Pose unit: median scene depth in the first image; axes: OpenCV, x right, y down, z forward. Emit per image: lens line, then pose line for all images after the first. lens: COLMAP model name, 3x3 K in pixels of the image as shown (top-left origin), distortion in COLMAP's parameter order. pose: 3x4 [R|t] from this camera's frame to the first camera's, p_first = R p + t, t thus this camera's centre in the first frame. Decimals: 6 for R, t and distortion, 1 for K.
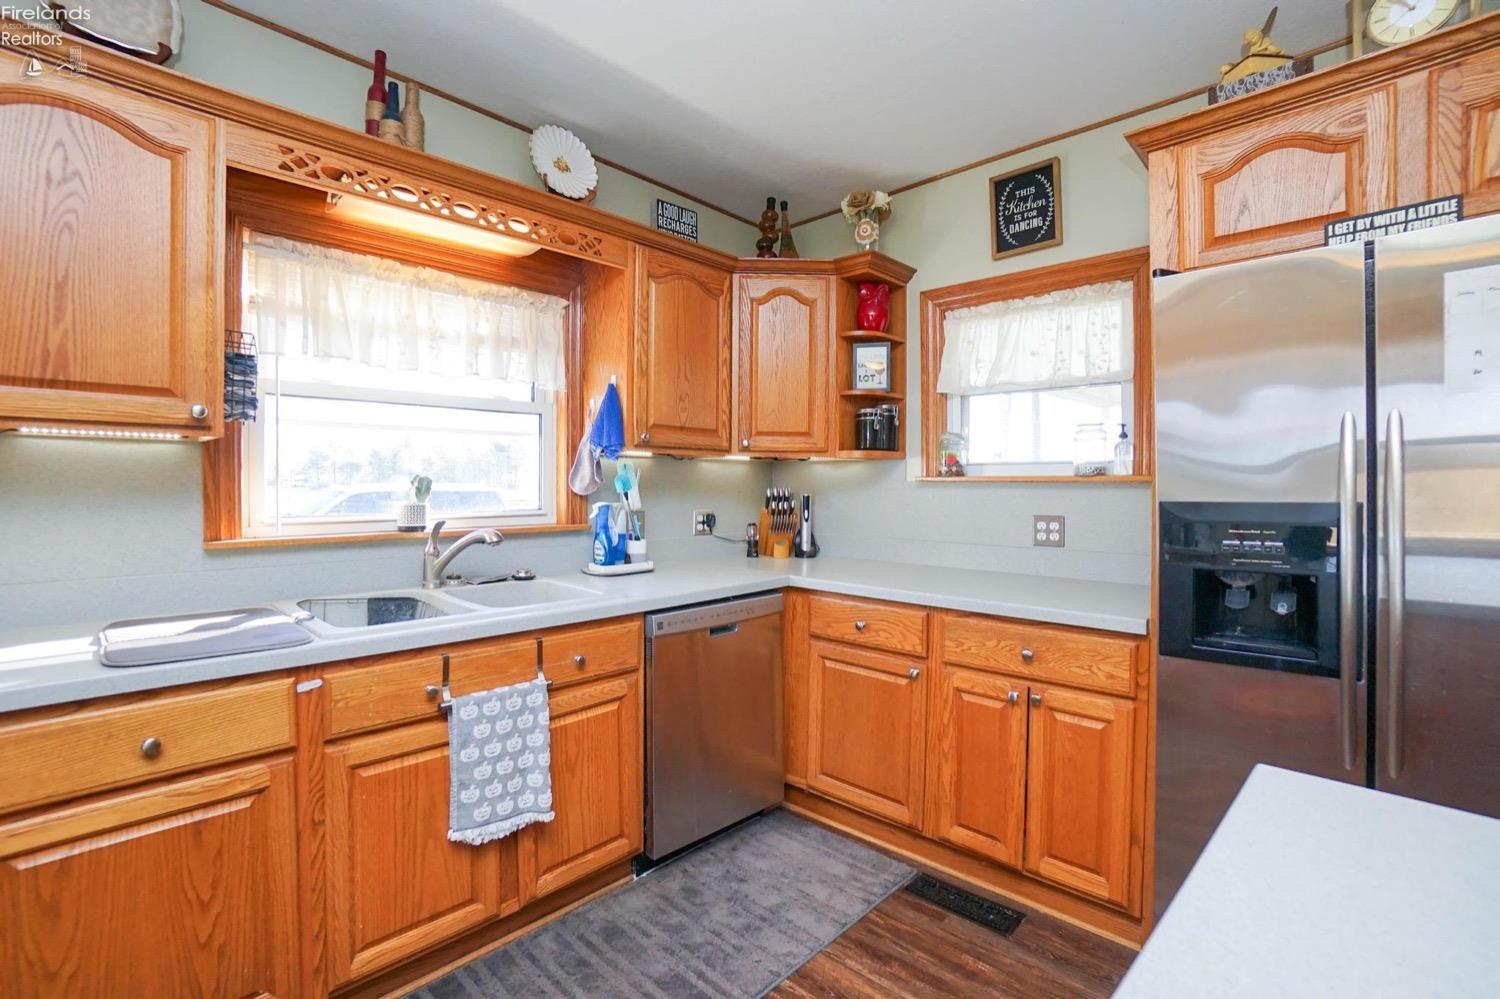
lens RADIAL K [[691.0, 0, 738.0], [0, 691.0, 490.3], [0, 0, 1]] dist [-0.041587, 0.010941]
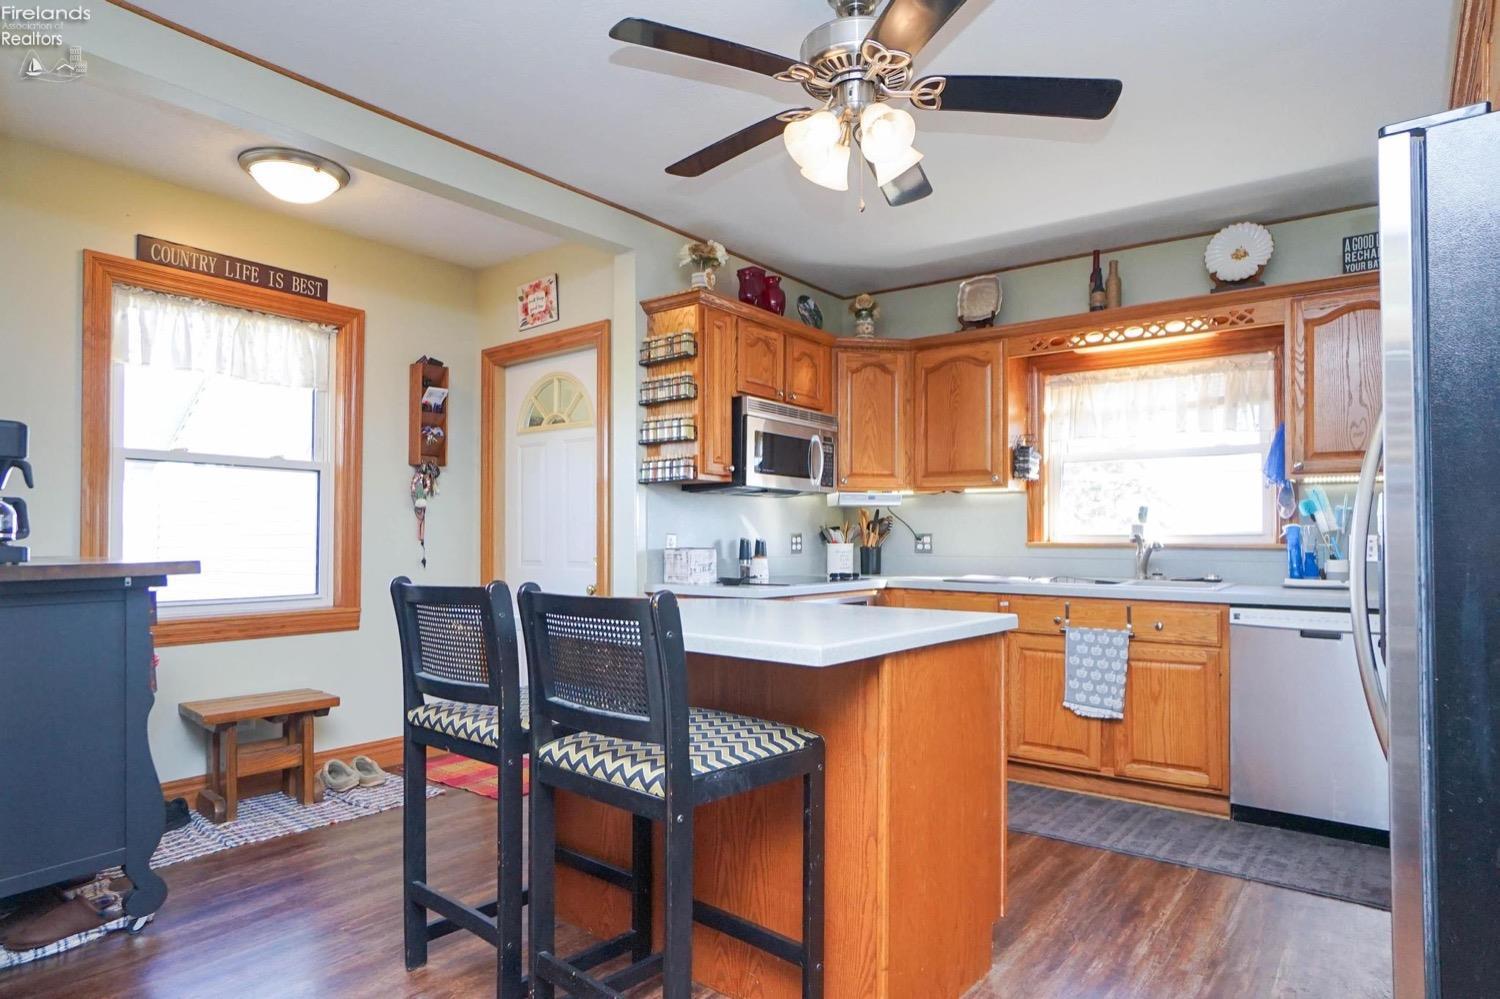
lens RADIAL K [[875.3, 0, 781.2], [0, 875.3, 523.4], [0, 0, 1]] dist [0.003860, 0.000392]
pose [[0.149018, -0.015889, -0.988707, 1.361814], [-0.012853, 0.999755, -0.018004, 0.065499], [0.988751, 0.015391, 0.148777, -0.071803]]
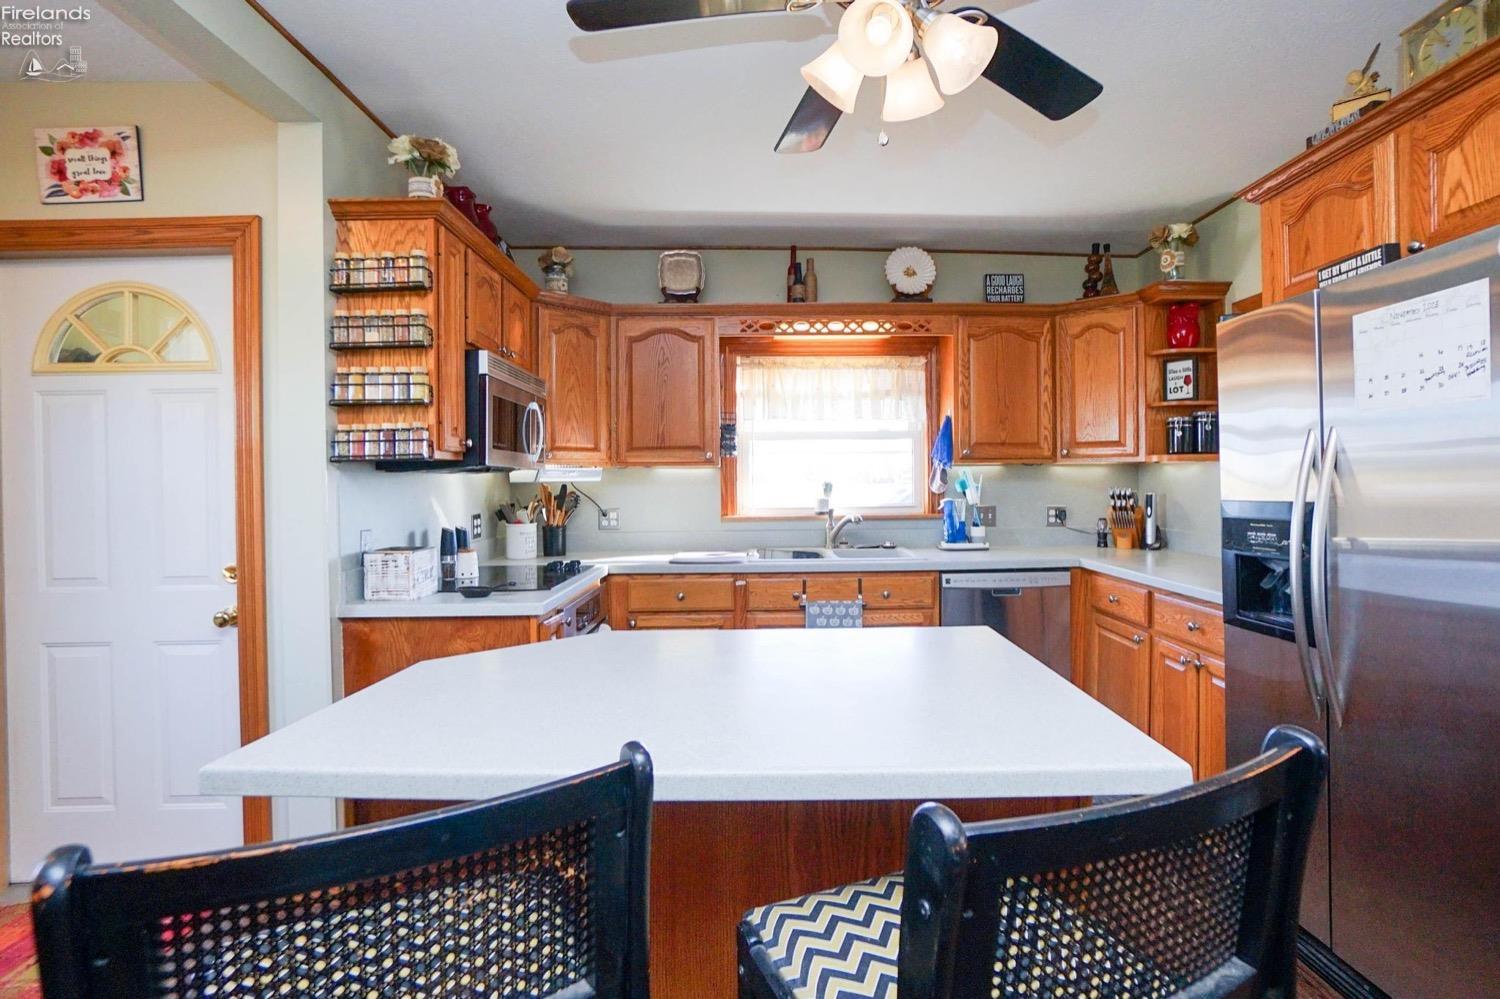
lens RADIAL K [[739.6, 0, 777.8], [0, 739.6, 477.0], [0, 0, 1]] dist [-0.020740, 0.008919]
pose [[0.728842, -0.010831, -0.684597, 0.717085], [0.002378, 0.999909, -0.013288, -0.008933], [0.684678, 0.008057, 0.728801, -0.420996]]
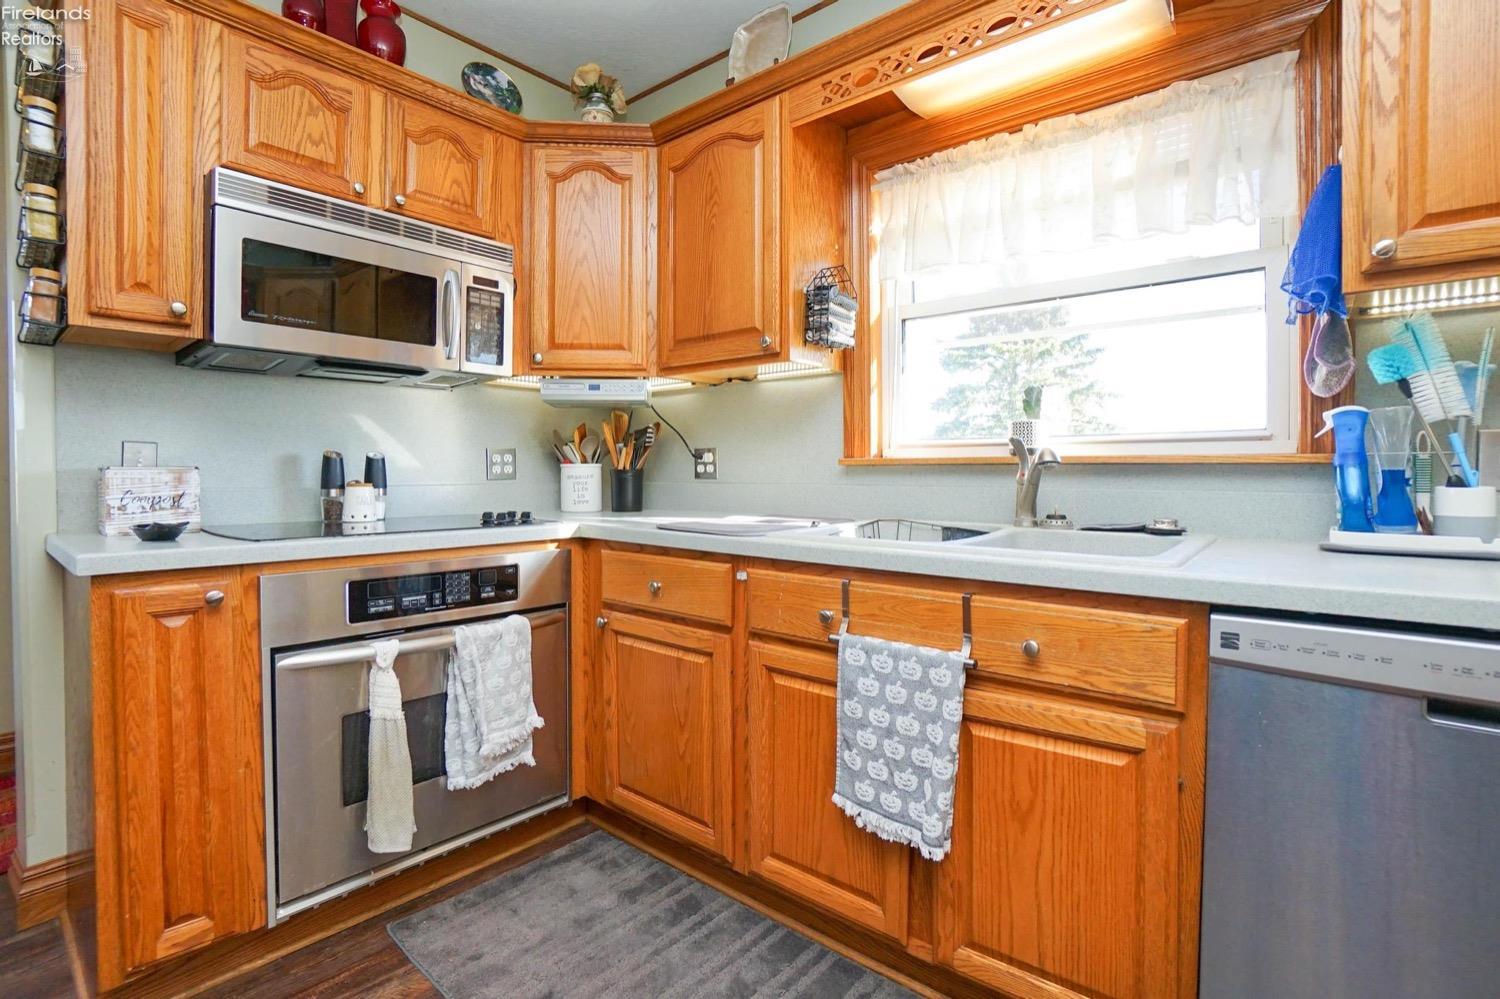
lens RADIAL K [[691.0, 0, 775.7], [0, 691.0, 479.3], [0, 0, 1]] dist [-0.041587, 0.010941]
pose [[0.095627, 0.010129, -0.995366, 0.314193], [-0.010206, 0.999906, 0.009195, 0.086109], [0.995365, 0.009280, 0.095721, 0.649664]]
